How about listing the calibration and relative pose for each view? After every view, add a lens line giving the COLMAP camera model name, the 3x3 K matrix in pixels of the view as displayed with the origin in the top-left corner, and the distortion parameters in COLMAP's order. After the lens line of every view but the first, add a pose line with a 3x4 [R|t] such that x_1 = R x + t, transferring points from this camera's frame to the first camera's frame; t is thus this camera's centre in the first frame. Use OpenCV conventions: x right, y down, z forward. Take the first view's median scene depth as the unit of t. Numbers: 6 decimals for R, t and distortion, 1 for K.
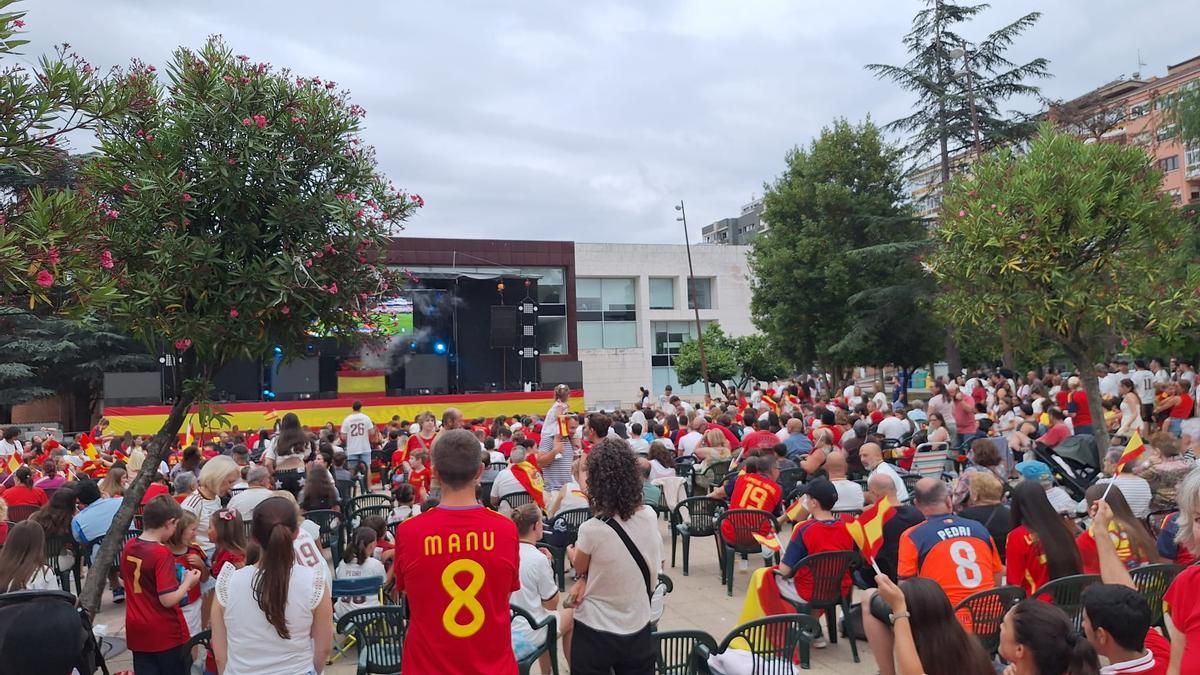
lens RADIAL K [[828.3, 0, 602.2], [0, 828.3, 340.5], [0, 0, 1]] dist [0.108262, -0.119903]
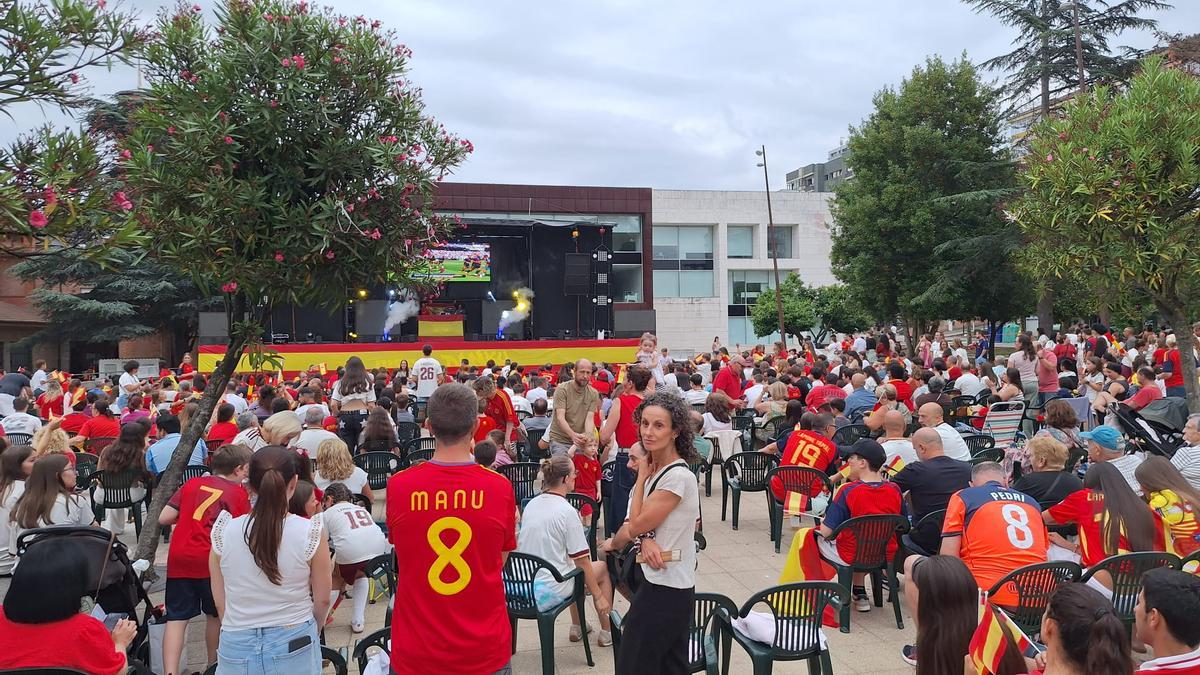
lens RADIAL K [[825.0, 0, 609.2], [0, 825.0, 342.5], [0, 0, 1]] dist [0.090174, -0.080260]
pose [[0.996049, 0.020435, -0.086420, 0.013390], [-0.014752, 0.997717, 0.065897, -0.000836], [0.087569, -0.064362, 0.994077, 0.010737]]
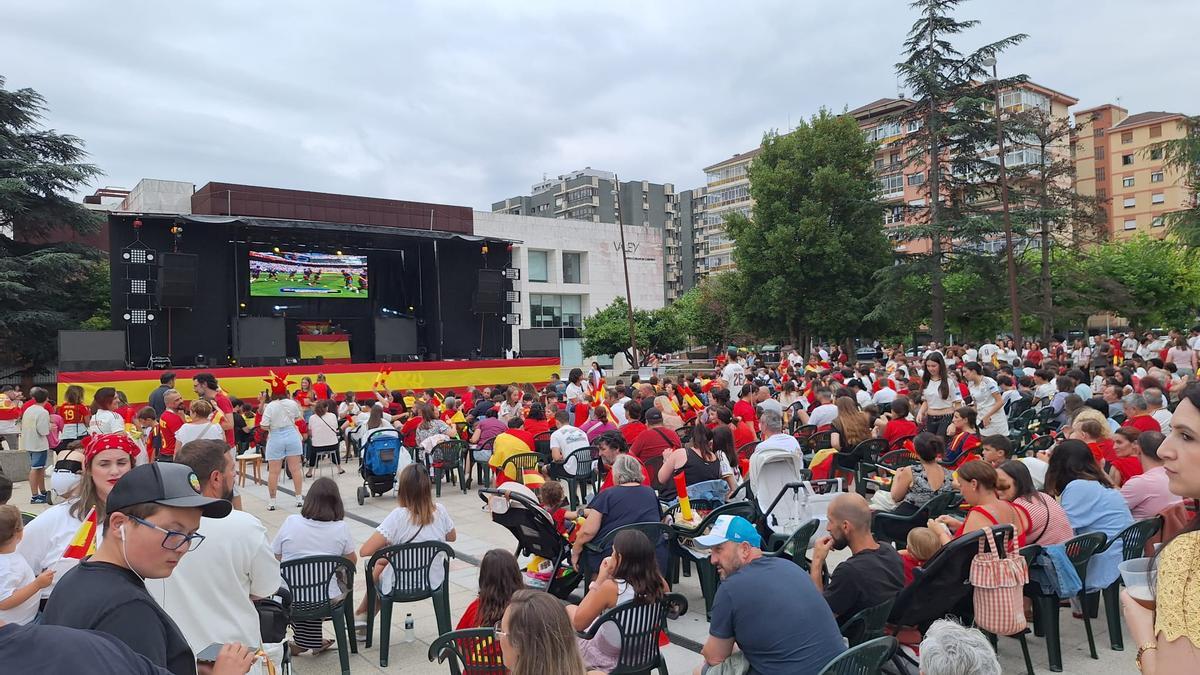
lens RADIAL K [[827.2, 0, 595.6], [0, 827.2, 351.8], [0, 0, 1]] dist [0.104635, -0.125073]
pose [[0.948302, 0.008829, 0.317246, -0.592895], [-0.021371, 0.999121, 0.036074, 0.031174], [-0.316648, -0.040989, 0.947657, 0.090060]]
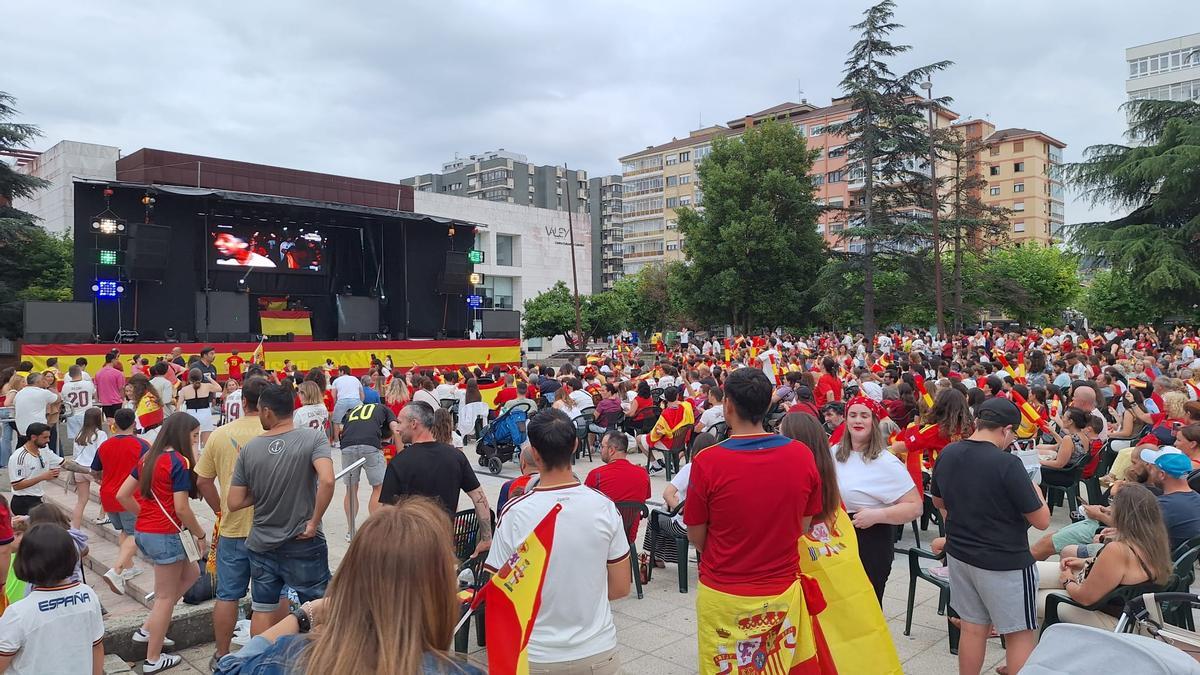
lens RADIAL K [[818.5, 0, 615.5], [0, 818.5, 340.3], [0, 0, 1]] dist [0.107024, -0.113038]
pose [[0.887074, 0.025232, 0.460938, -0.769978], [-0.048481, 0.998075, 0.038665, 0.031227], [-0.459075, -0.056646, 0.886590, 0.085605]]
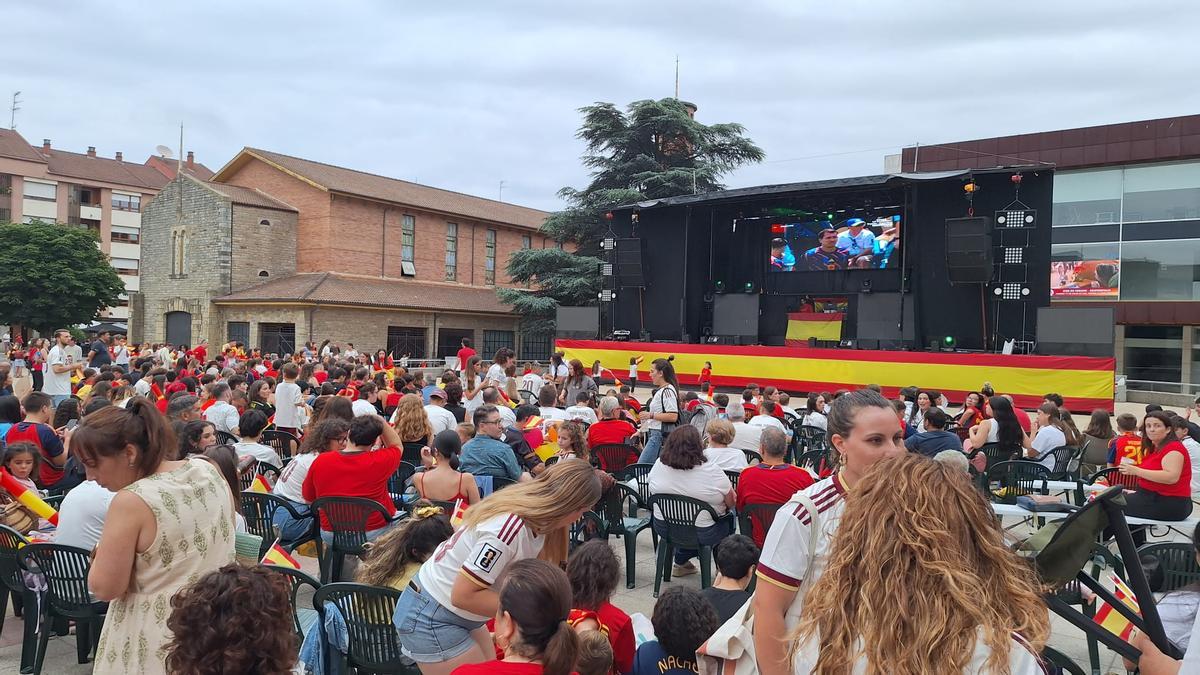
lens RADIAL K [[816.3, 0, 618.7], [0, 816.3, 353.4], [0, 0, 1]] dist [0.133653, -0.154185]
pose [[0.571522, 0.069114, -0.817671, 0.501331], [-0.005946, 0.996769, 0.080096, 0.024687], [0.820565, -0.040914, 0.570087, 0.792266]]
